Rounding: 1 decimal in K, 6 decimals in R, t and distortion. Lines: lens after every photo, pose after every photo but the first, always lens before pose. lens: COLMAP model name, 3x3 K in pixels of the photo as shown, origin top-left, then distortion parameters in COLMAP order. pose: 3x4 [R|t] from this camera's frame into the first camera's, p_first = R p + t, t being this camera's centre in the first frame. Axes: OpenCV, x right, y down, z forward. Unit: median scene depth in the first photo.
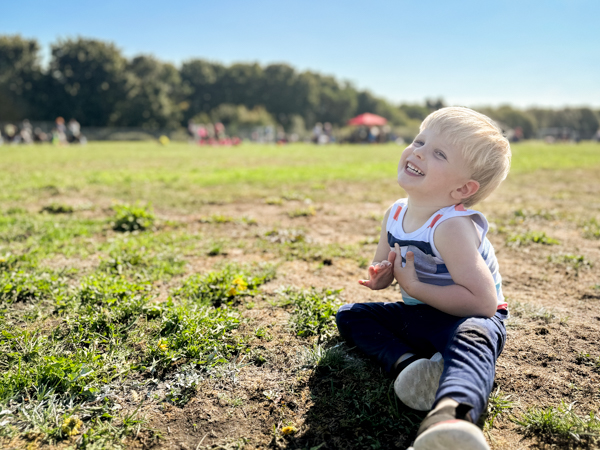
lens RADIAL K [[464.6, 0, 300.7], [0, 464.6, 223.4], [0, 0, 1]] dist [-0.039178, -0.016393]
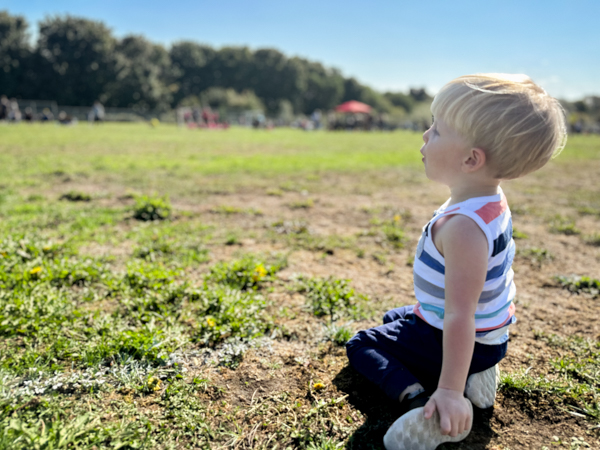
lens RADIAL K [[464.6, 0, 298.9], [0, 464.6, 227.4], [0, 0, 1]] dist [-0.039178, -0.016393]
pose [[0.998851, 0.016666, 0.044937, -0.061282], [-0.019130, 0.998305, 0.054972, -0.033736], [-0.043945, -0.055768, 0.997476, -0.125838]]
